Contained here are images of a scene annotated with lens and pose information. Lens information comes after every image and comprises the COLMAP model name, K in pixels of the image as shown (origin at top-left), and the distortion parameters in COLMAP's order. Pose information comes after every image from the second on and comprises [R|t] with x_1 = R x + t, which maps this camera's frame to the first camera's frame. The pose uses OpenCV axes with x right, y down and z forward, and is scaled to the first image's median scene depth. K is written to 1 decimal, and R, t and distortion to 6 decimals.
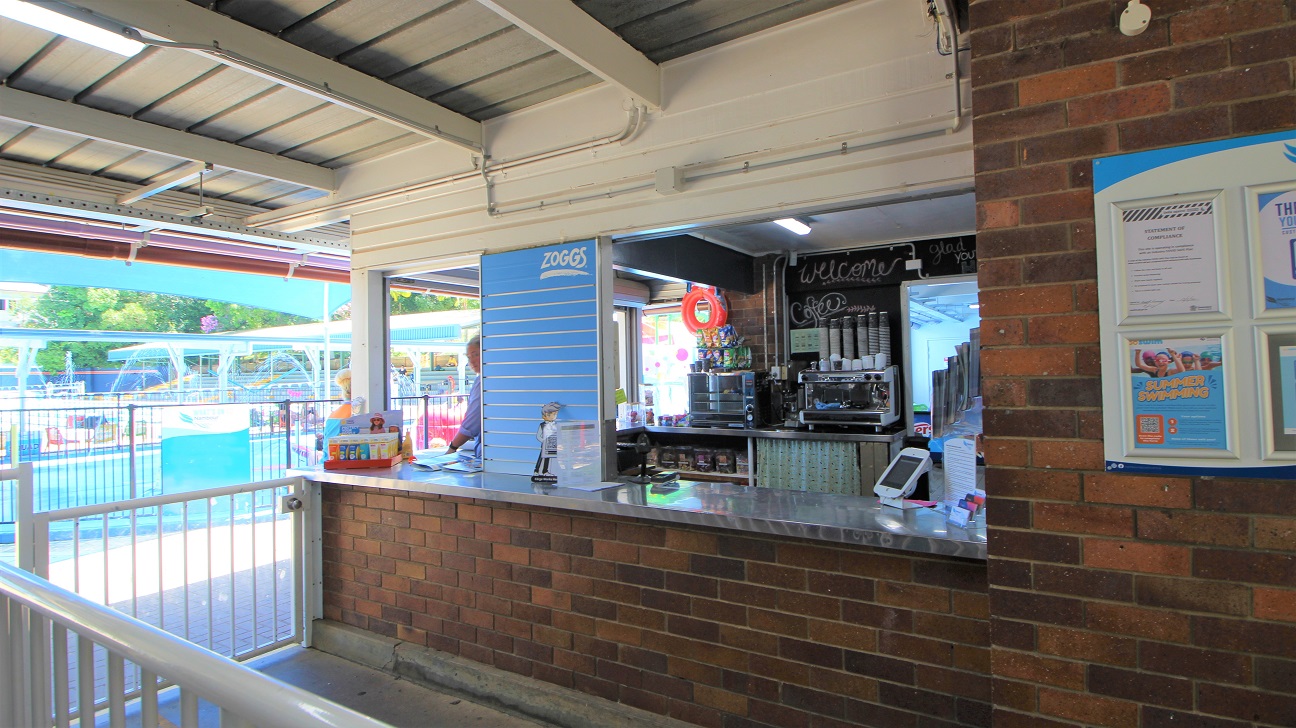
lens RADIAL K [[668.2, 0, 646.5], [0, 668.2, 360.4], [0, 0, 1]] dist [-0.012306, -0.010223]
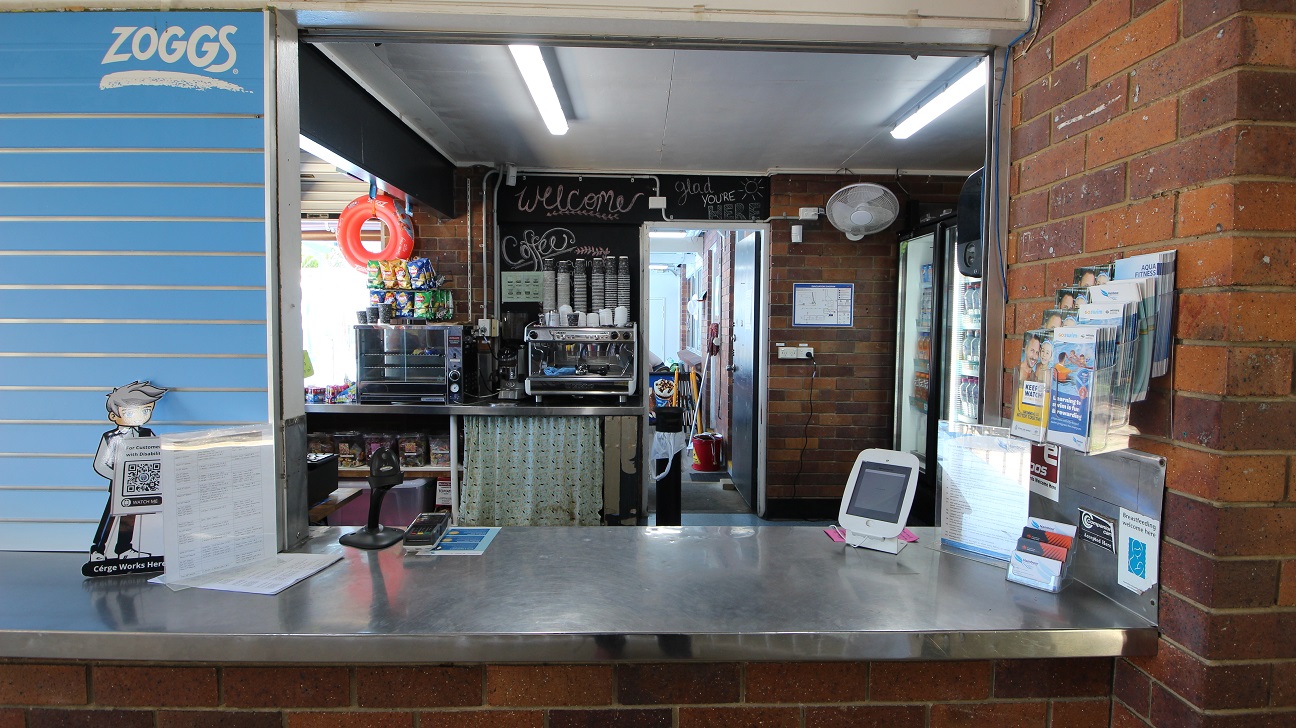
lens RADIAL K [[668.2, 0, 670.1], [0, 668.2, 361.9], [0, 0, 1]] dist [-0.012306, -0.010223]
pose [[0.827396, -0.003291, 0.561609, -0.057866], [-0.033949, 0.997861, 0.055864, 0.008937], [-0.560591, -0.065287, 0.825515, 0.276534]]
